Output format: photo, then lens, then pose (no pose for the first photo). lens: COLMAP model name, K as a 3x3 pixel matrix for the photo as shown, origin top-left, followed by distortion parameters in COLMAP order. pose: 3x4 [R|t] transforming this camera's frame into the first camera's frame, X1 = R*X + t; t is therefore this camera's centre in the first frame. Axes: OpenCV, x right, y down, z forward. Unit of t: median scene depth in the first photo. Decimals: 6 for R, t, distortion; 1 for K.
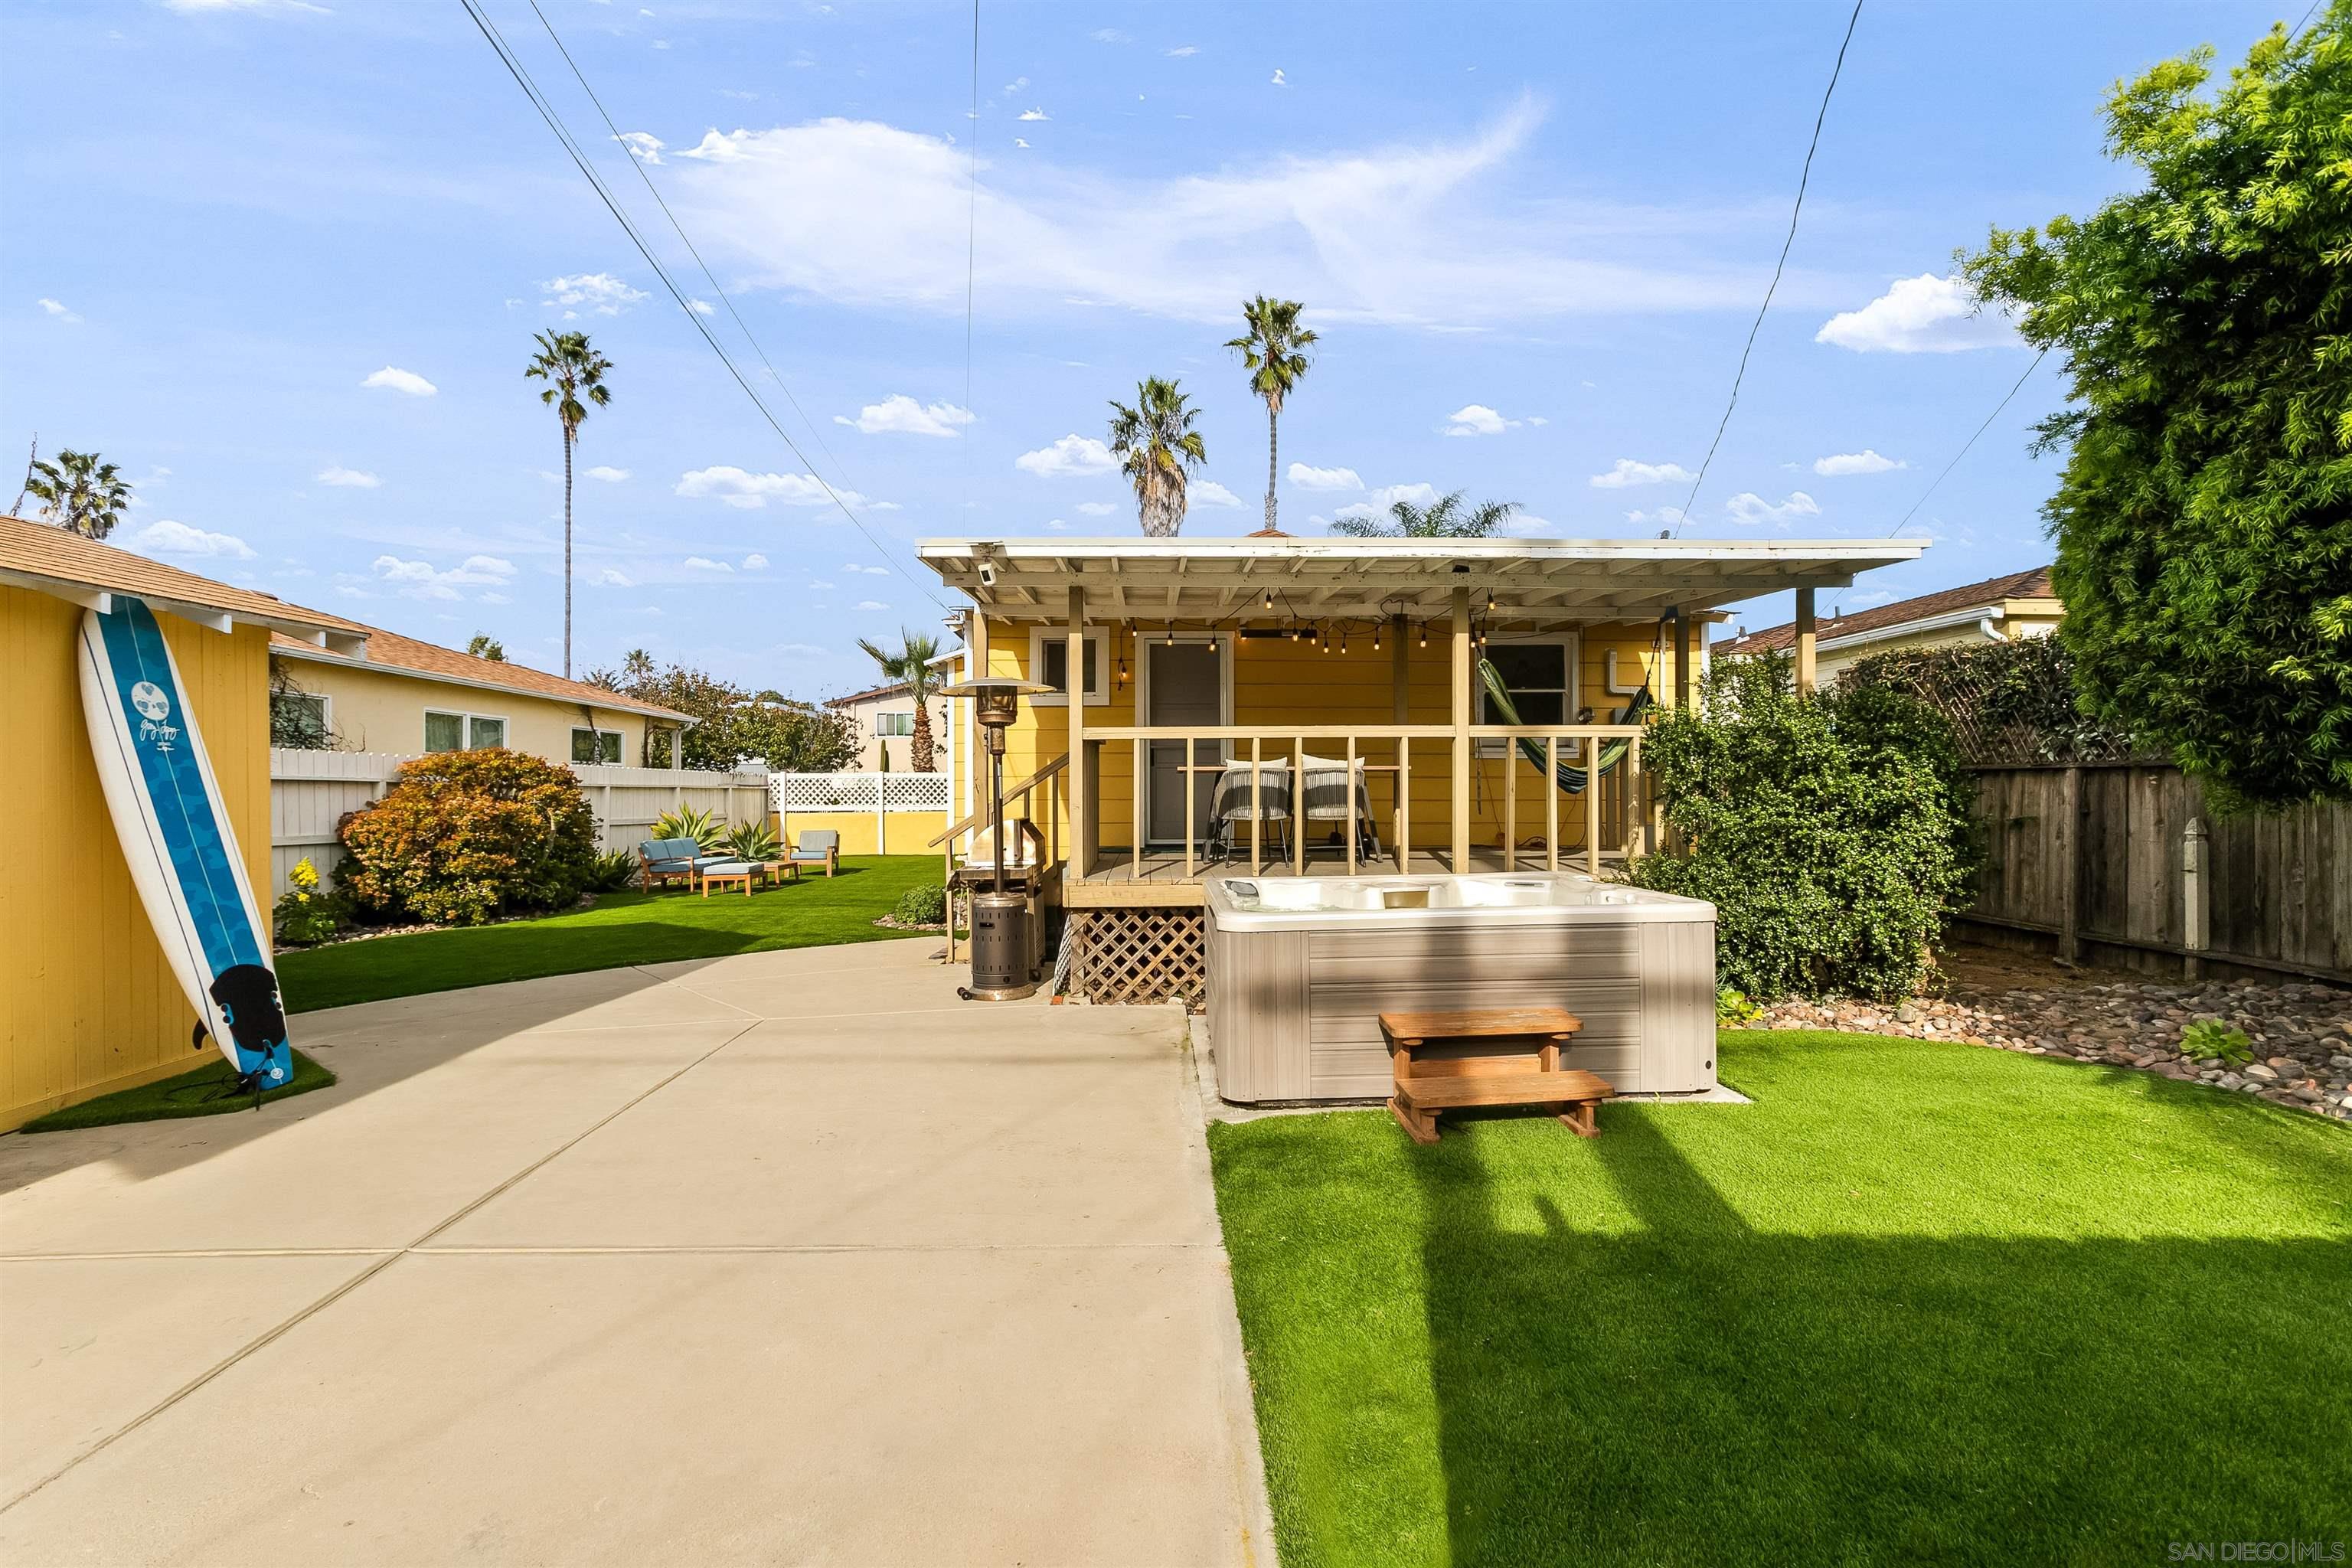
lens RADIAL K [[1088.2, 0, 1188.3], [0, 1088.2, 781.5], [0, 0, 1]] dist [-0.052446, 0.033162]
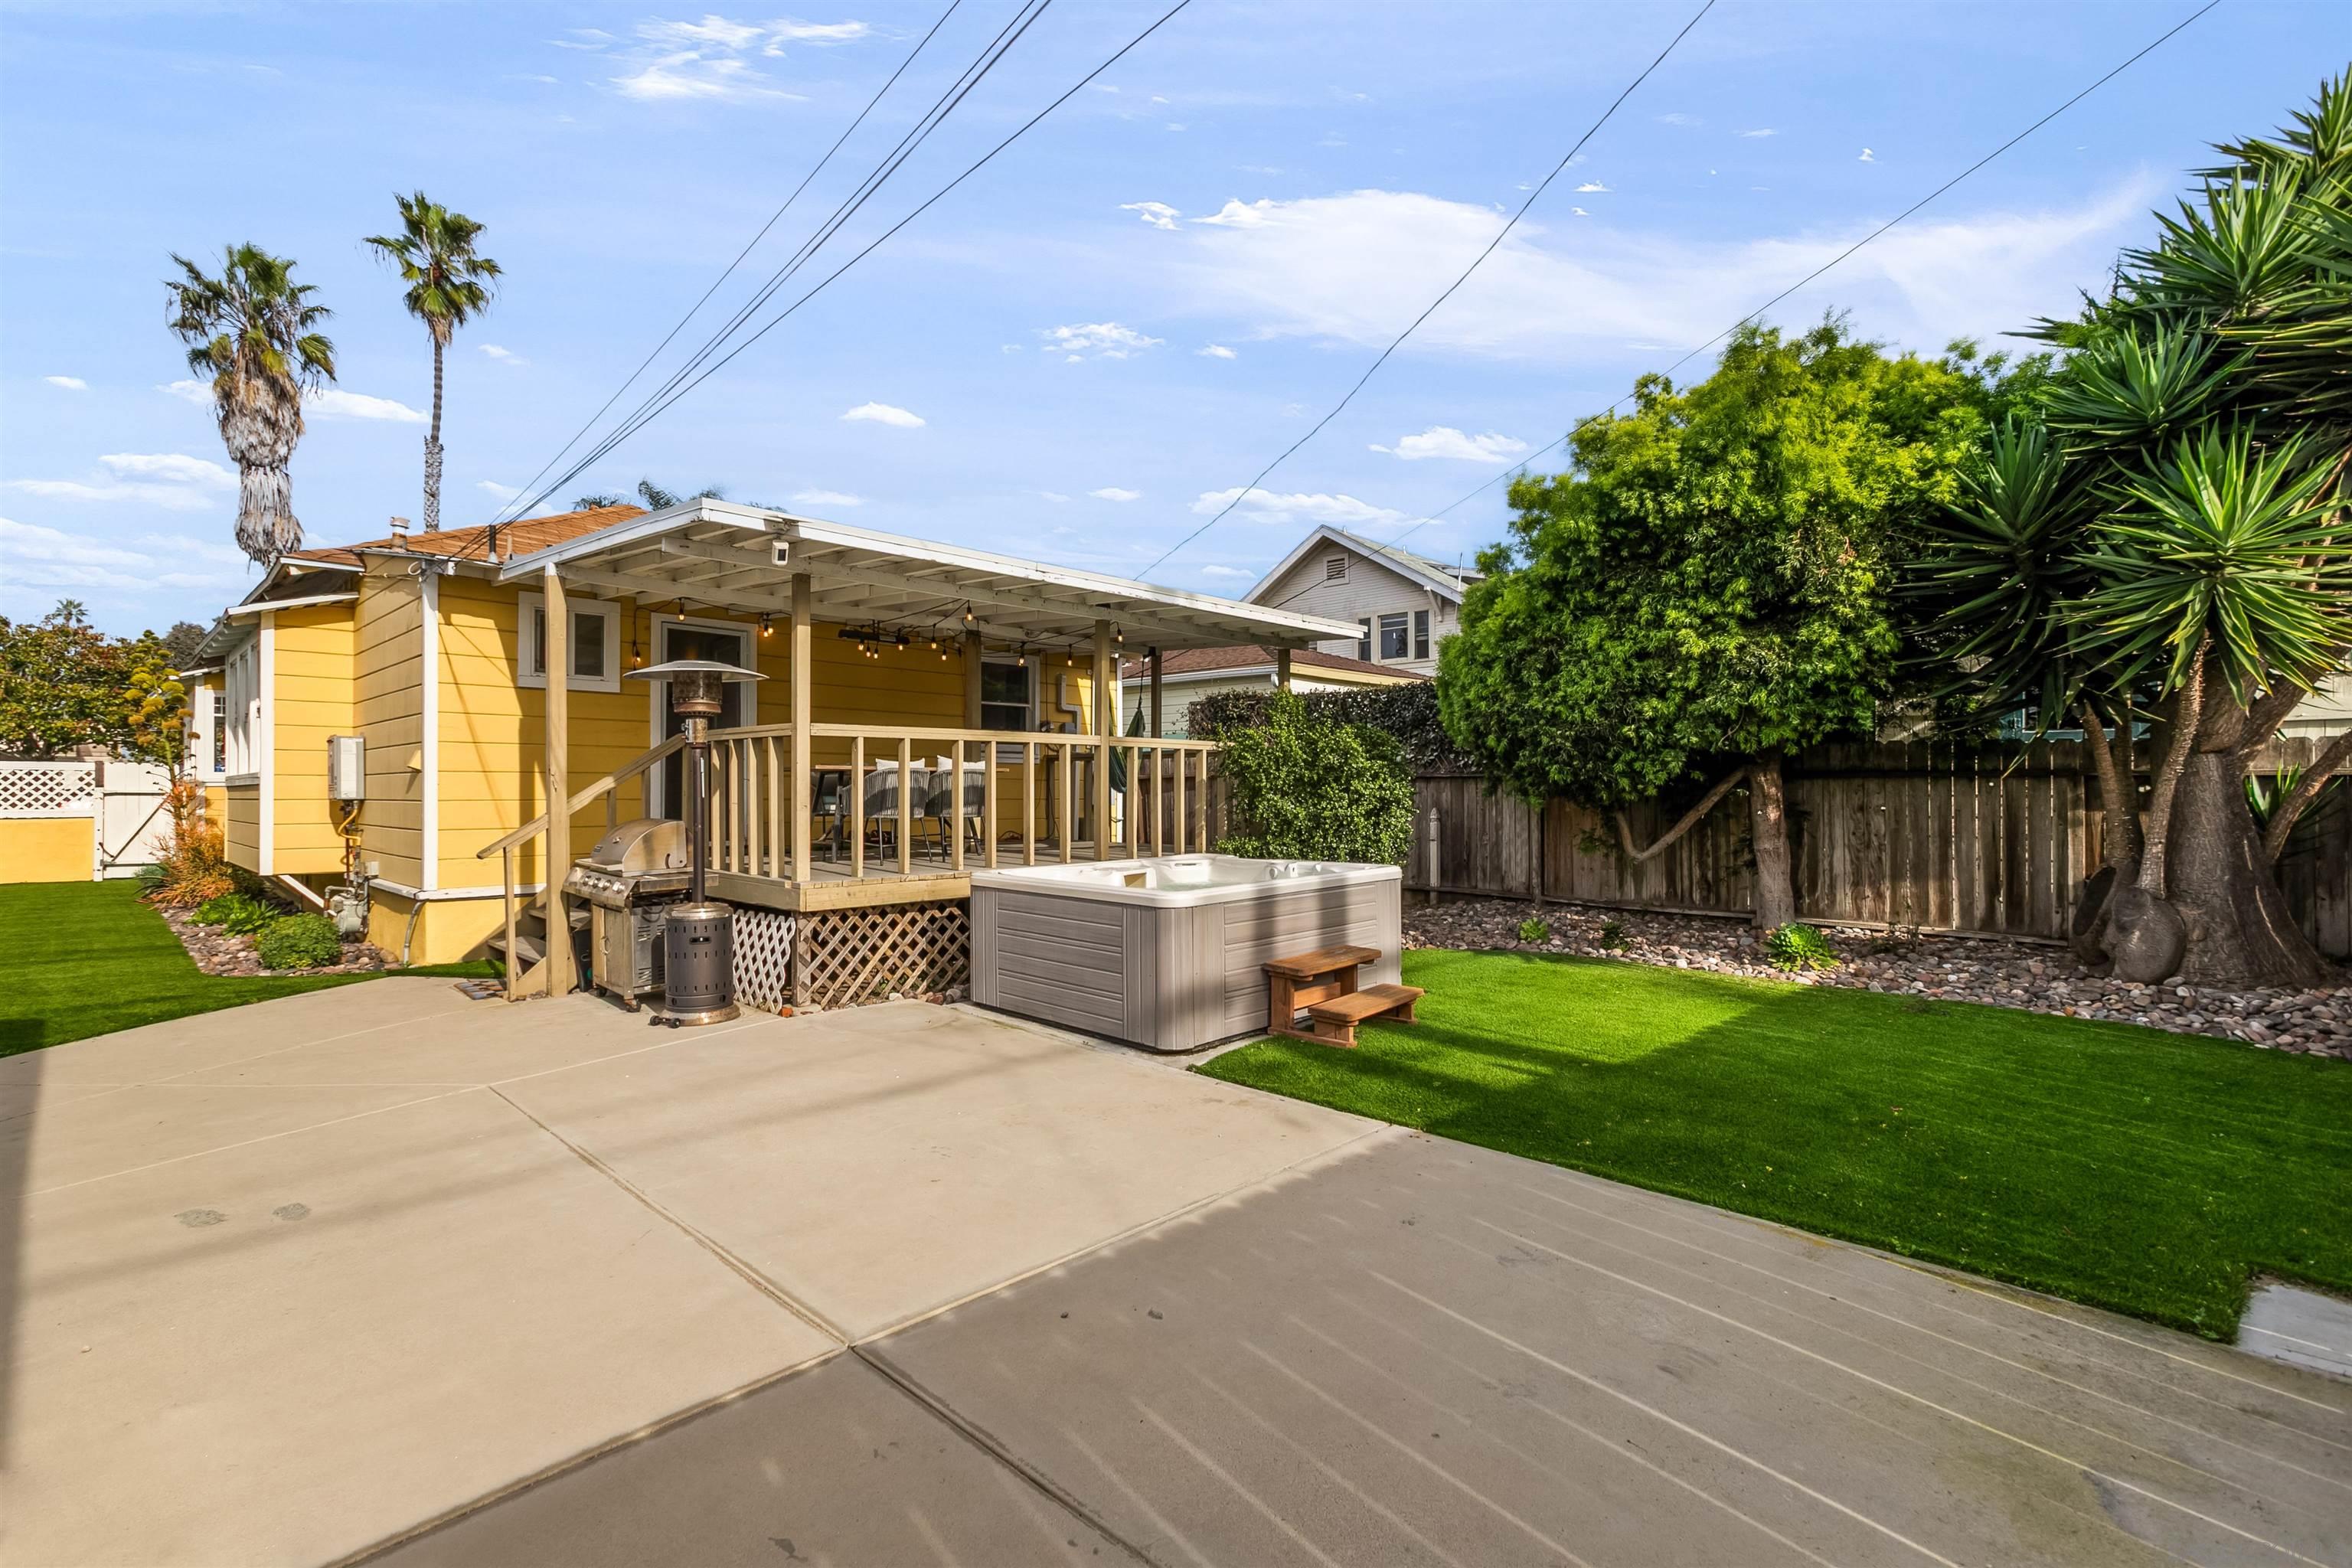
lens RADIAL K [[1043.2, 0, 1176.3], [0, 1043.2, 774.1], [0, 0, 1]] dist [-0.001531, 0.001050]
pose [[0.708807, 0.014483, 0.705254, -0.314640], [-0.008459, 0.999892, -0.012033, 0.002231], [-0.705352, 0.002563, 0.708853, 0.076219]]
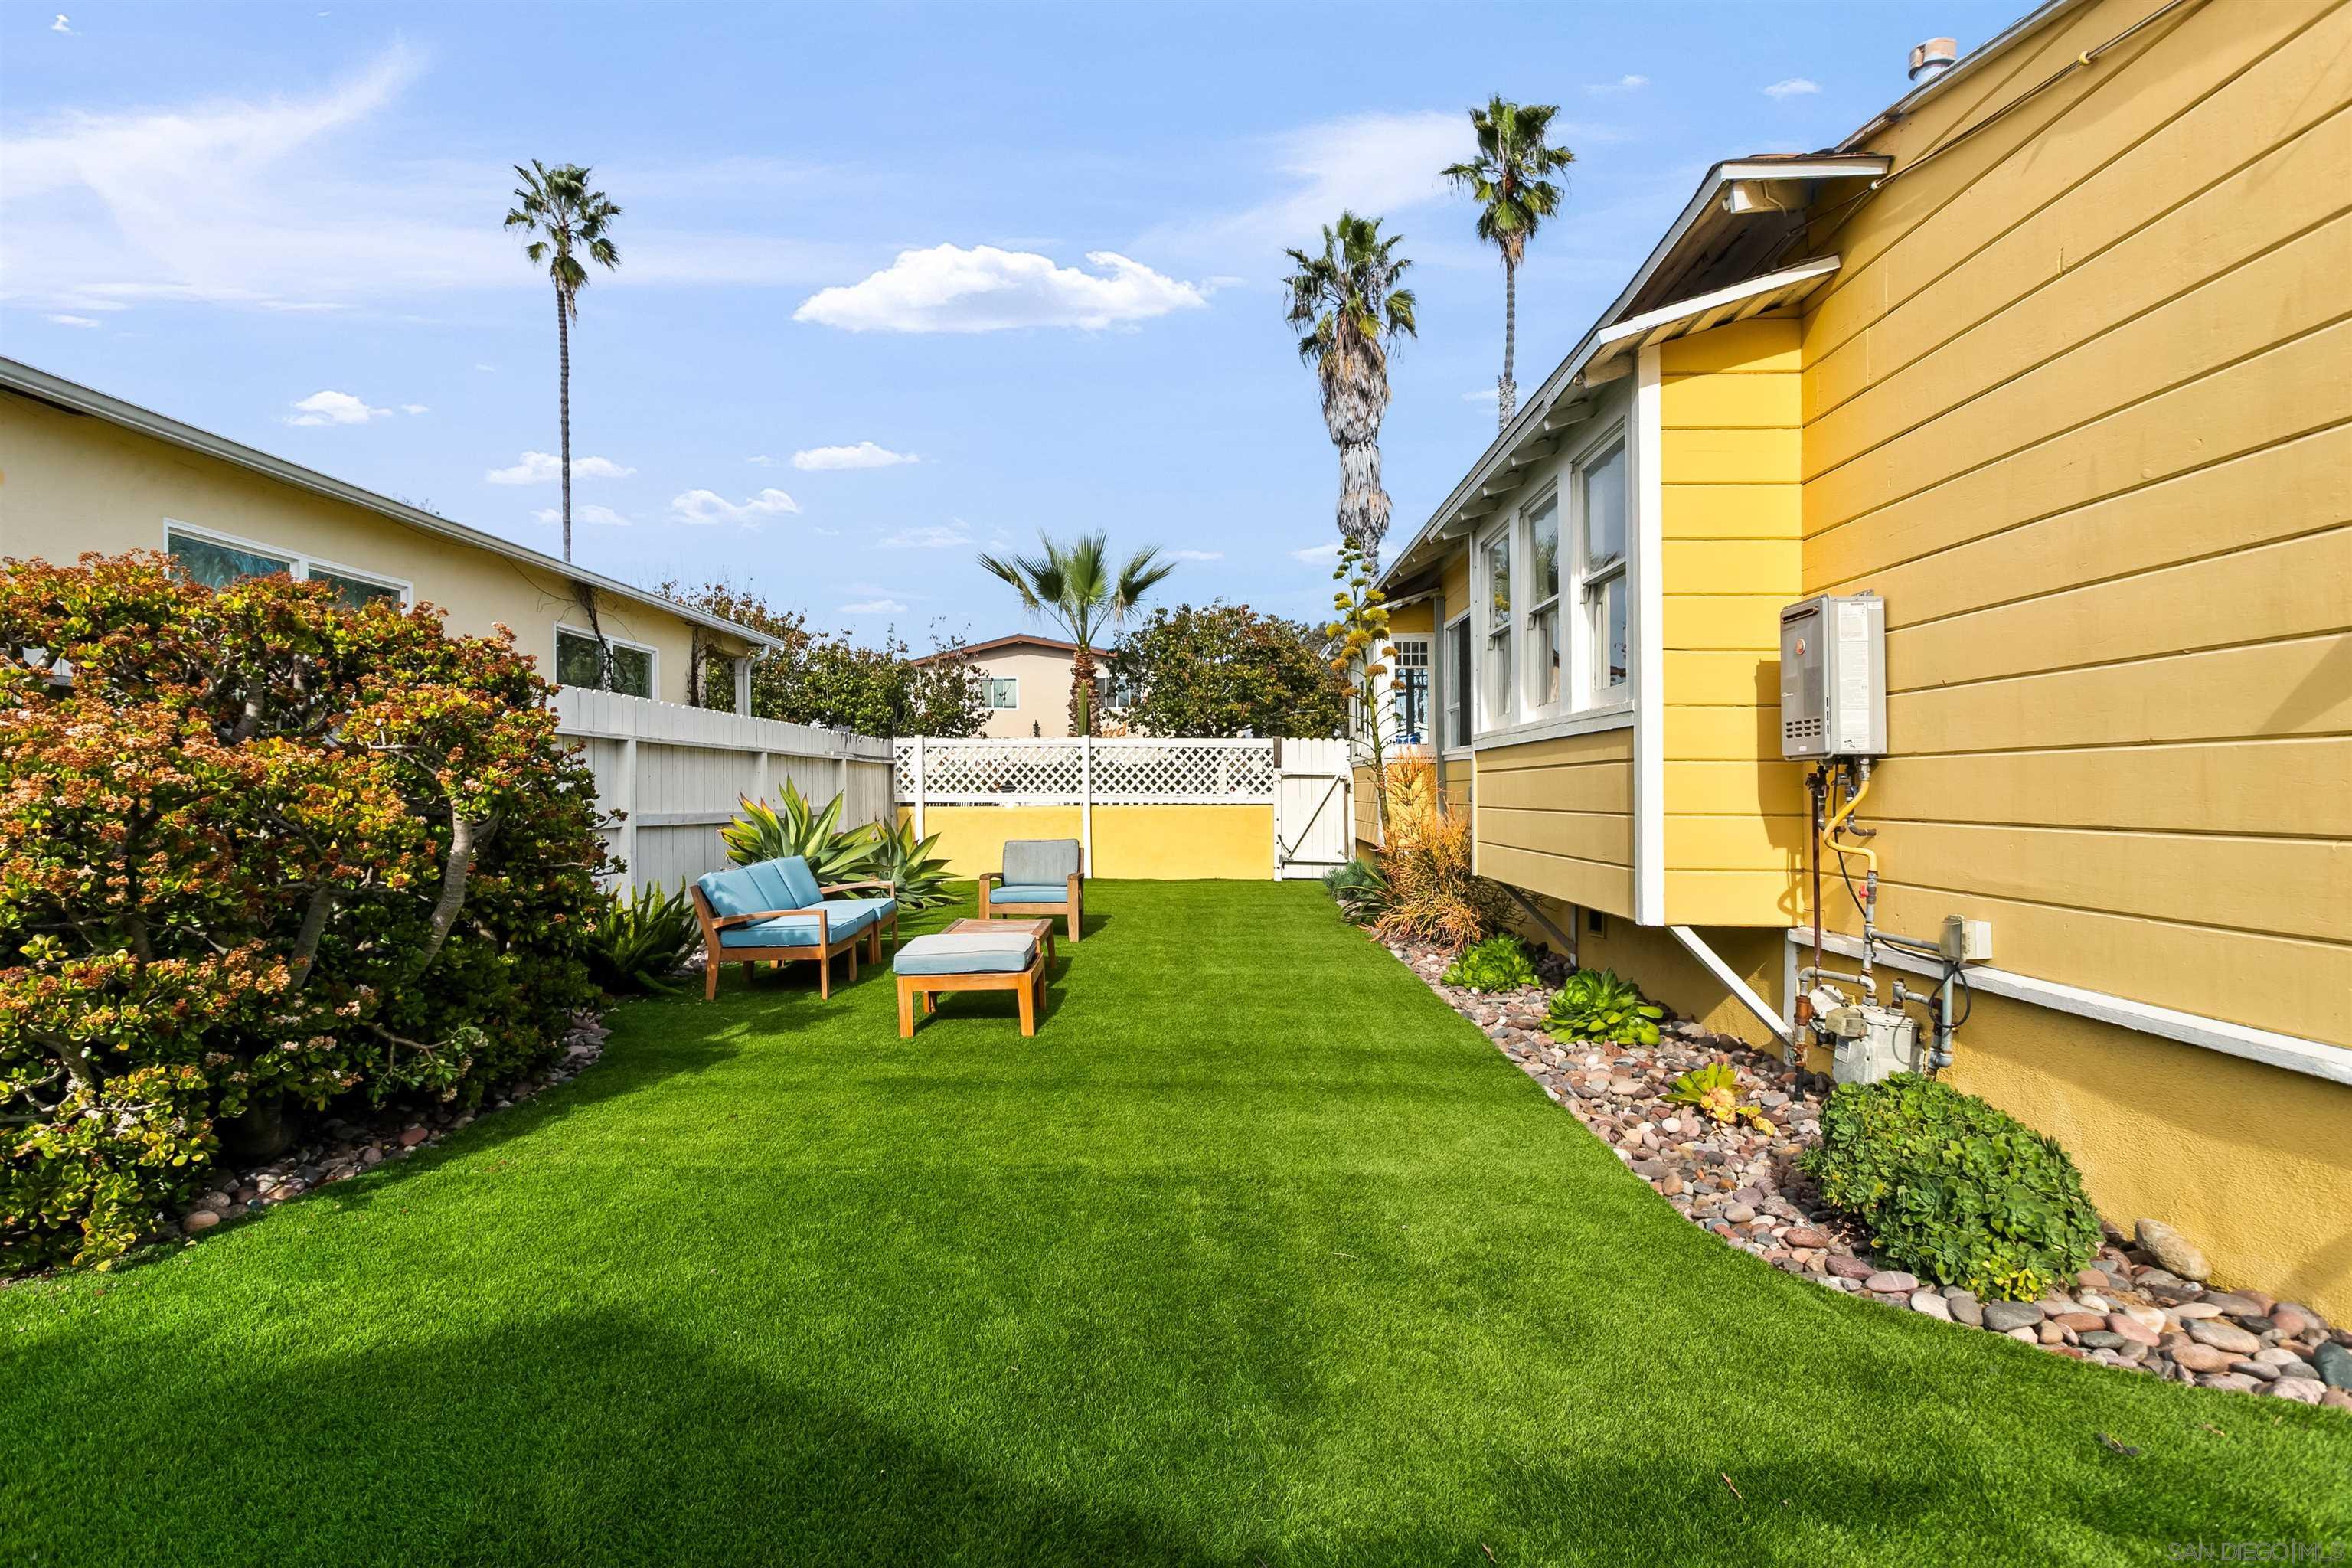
lens RADIAL K [[1190.9, 0, 1168.9], [0, 1190.9, 791.4], [0, 0, 1]] dist [0.005451, 0.001739]
pose [[0.998189, 0.006631, -0.059793, -0.386088], [-0.005972, 0.999920, 0.011183, 0.025295], [0.059862, -0.010806, 0.998148, 0.697127]]
